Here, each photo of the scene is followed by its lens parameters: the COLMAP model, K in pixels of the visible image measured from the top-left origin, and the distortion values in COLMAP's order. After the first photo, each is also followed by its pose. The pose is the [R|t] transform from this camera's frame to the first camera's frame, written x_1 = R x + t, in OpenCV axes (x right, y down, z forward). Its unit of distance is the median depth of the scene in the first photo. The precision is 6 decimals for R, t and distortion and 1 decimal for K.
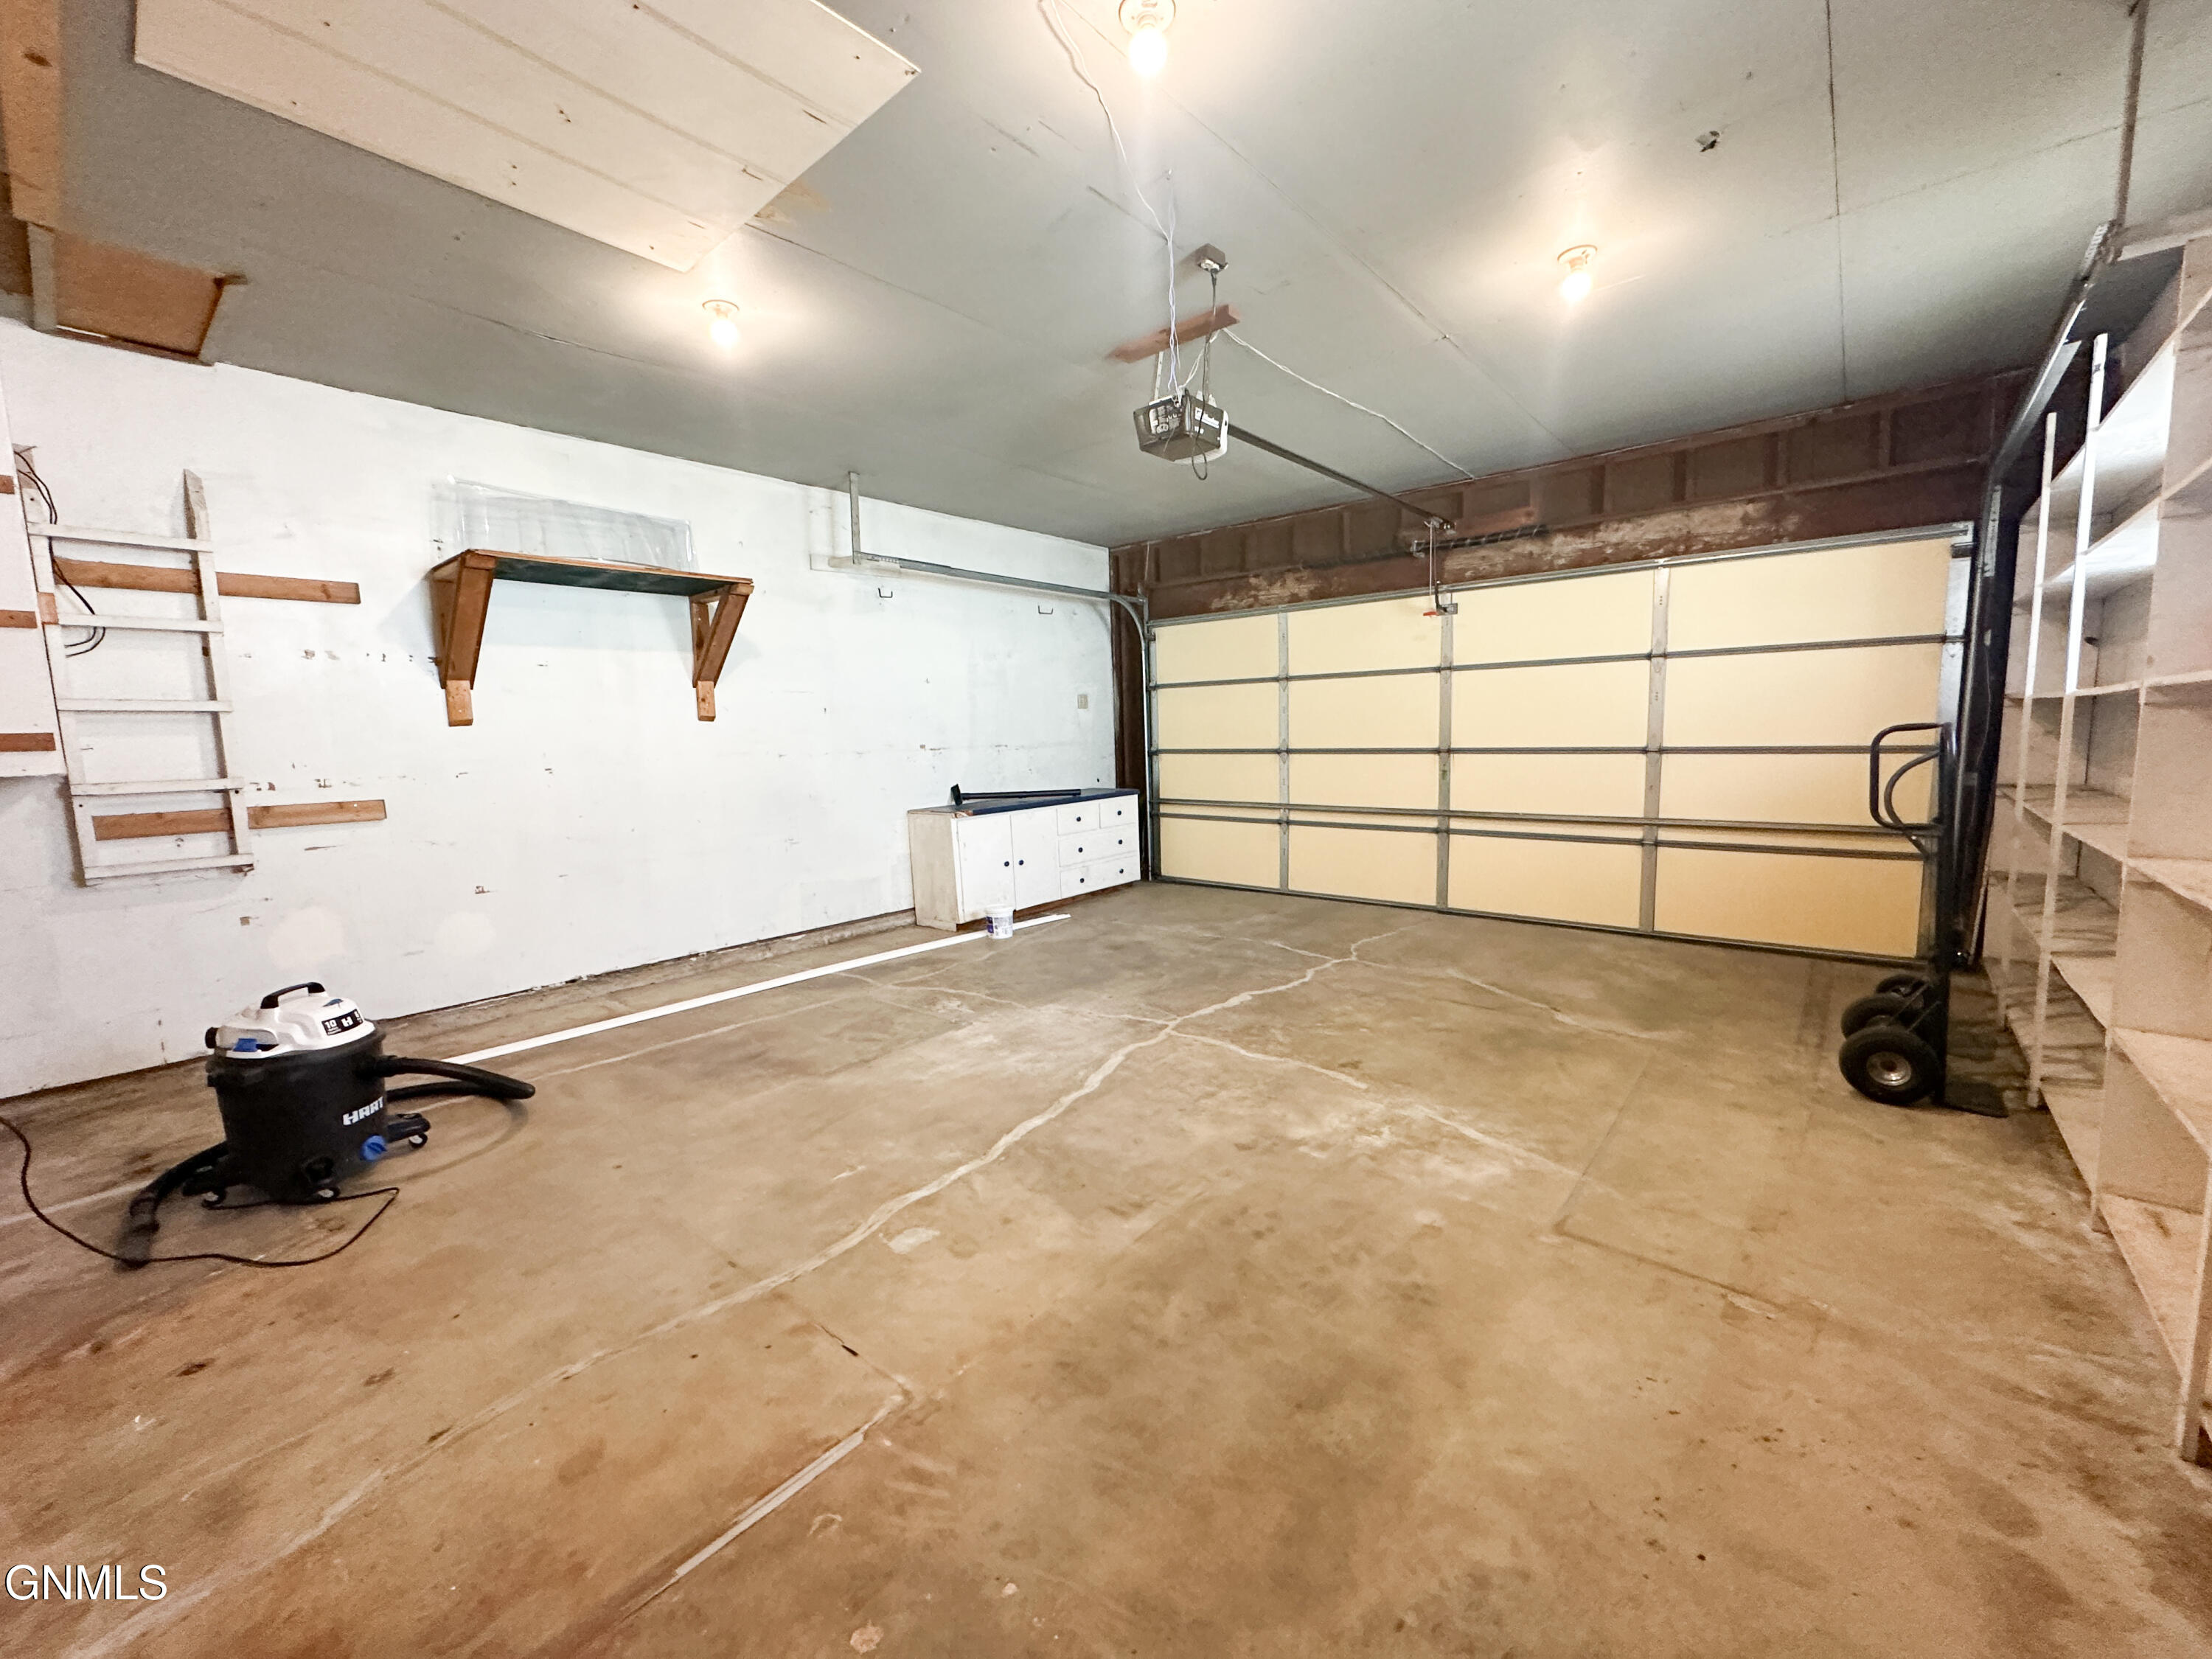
lens RADIAL K [[891.5, 0, 1099.1], [0, 891.5, 833.6], [0, 0, 1]] dist [0.002154, 0.000466]
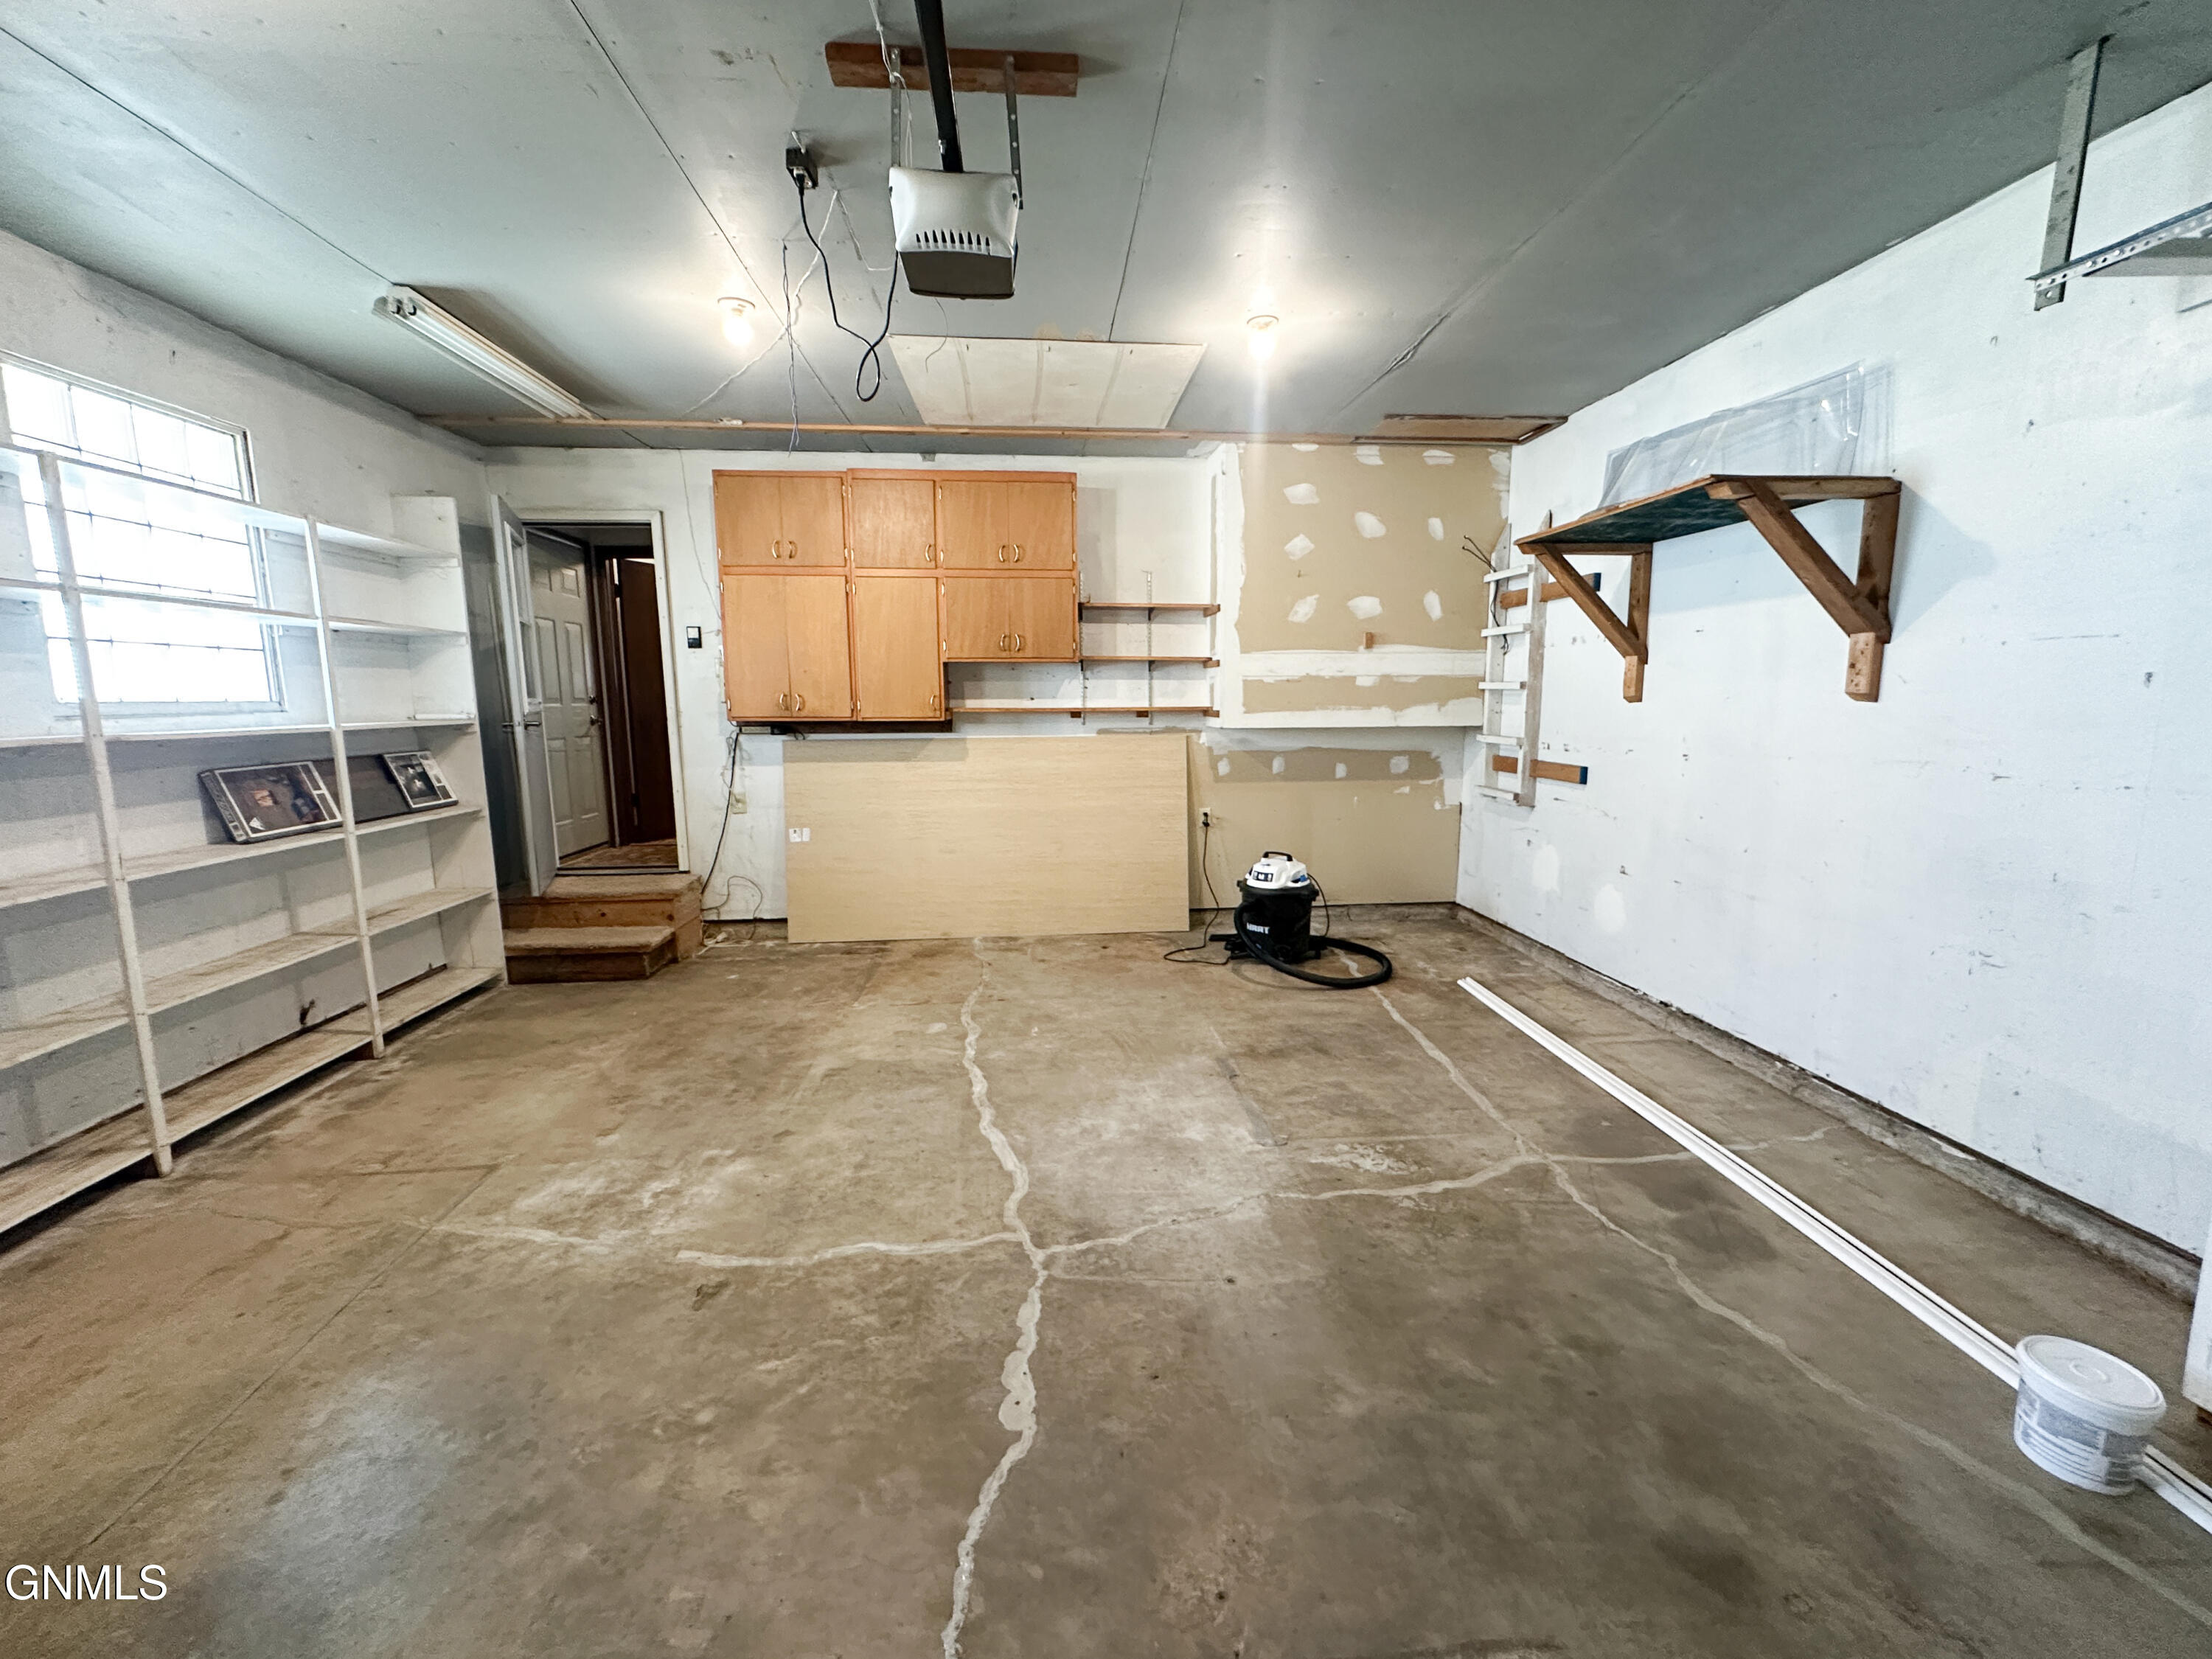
lens RADIAL K [[891.5, 0, 1096.3], [0, 891.5, 823.7], [0, 0, 1]] dist [0.002154, 0.000466]
pose [[-0.700125, 0.134617, -0.701215, 0.520752], [-0.054004, 0.969270, 0.239998, -0.252871], [0.711975, 0.205897, -0.671341, 1.647885]]
